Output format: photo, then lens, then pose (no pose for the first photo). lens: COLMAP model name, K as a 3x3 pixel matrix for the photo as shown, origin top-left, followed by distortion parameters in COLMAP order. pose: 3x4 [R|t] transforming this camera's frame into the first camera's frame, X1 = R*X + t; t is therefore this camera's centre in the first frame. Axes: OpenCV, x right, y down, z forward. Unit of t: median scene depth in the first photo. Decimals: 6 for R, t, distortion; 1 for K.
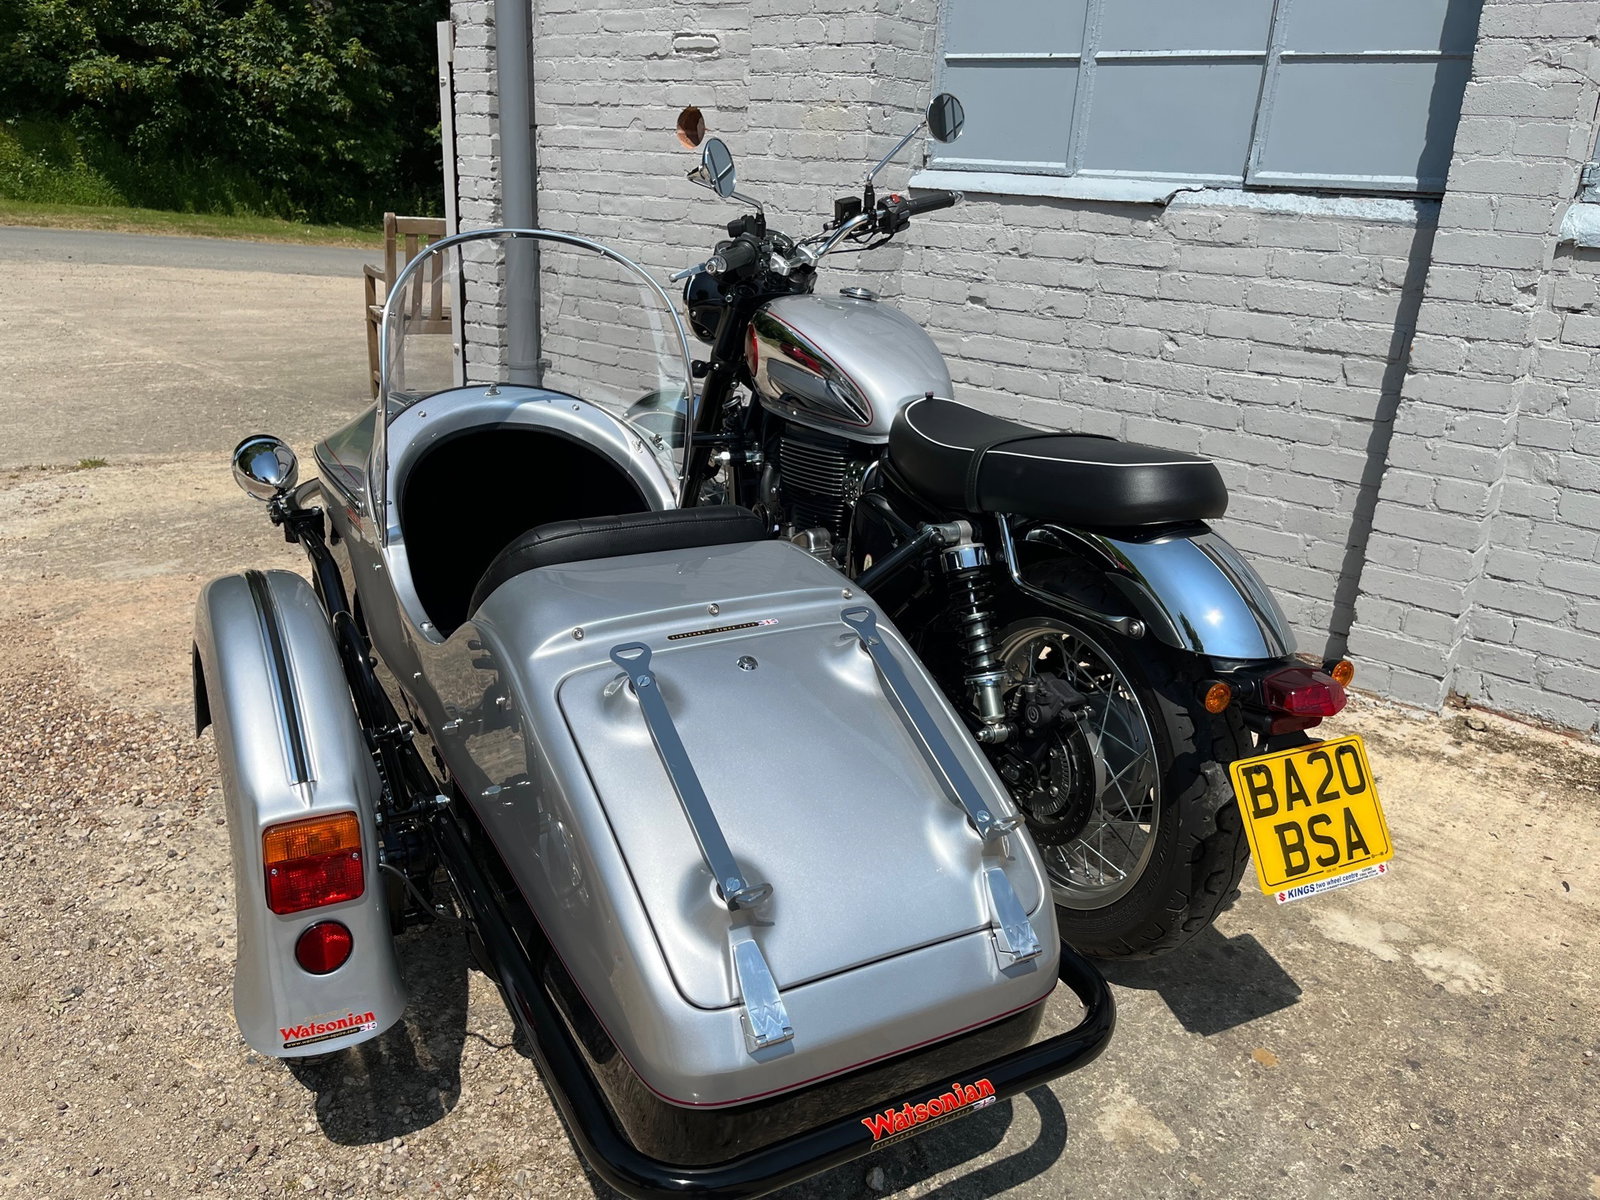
lens RADIAL K [[1211.4, 0, 800.0], [0, 1211.4, 600.0], [0, 0, 1]] dist [0.032636, -0.074300]
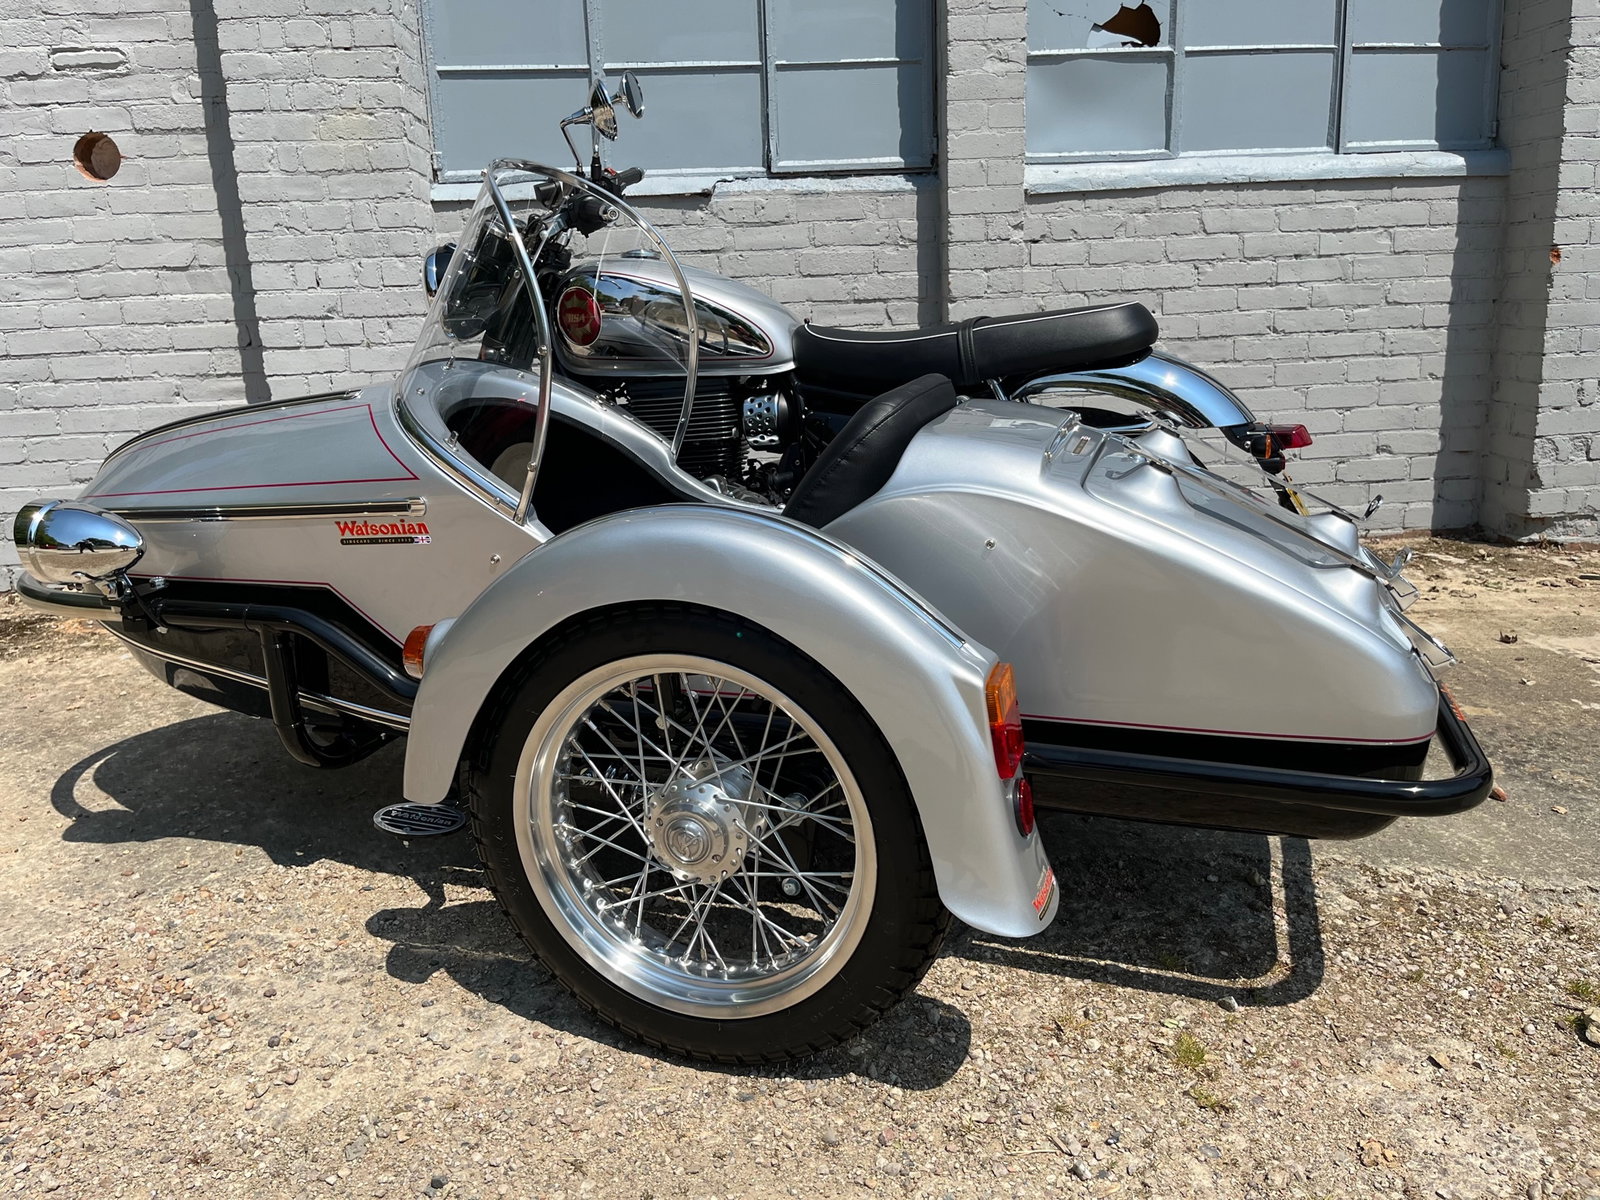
lens RADIAL K [[1211.4, 0, 800.0], [0, 1211.4, 600.0], [0, 0, 1]] dist [0.032636, -0.074300]
pose [[0.714114, -0.246630, 0.655145, -0.484075], [0.299898, 0.953433, 0.032030, 0.022575], [-0.632537, 0.173603, 0.754824, 0.167619]]
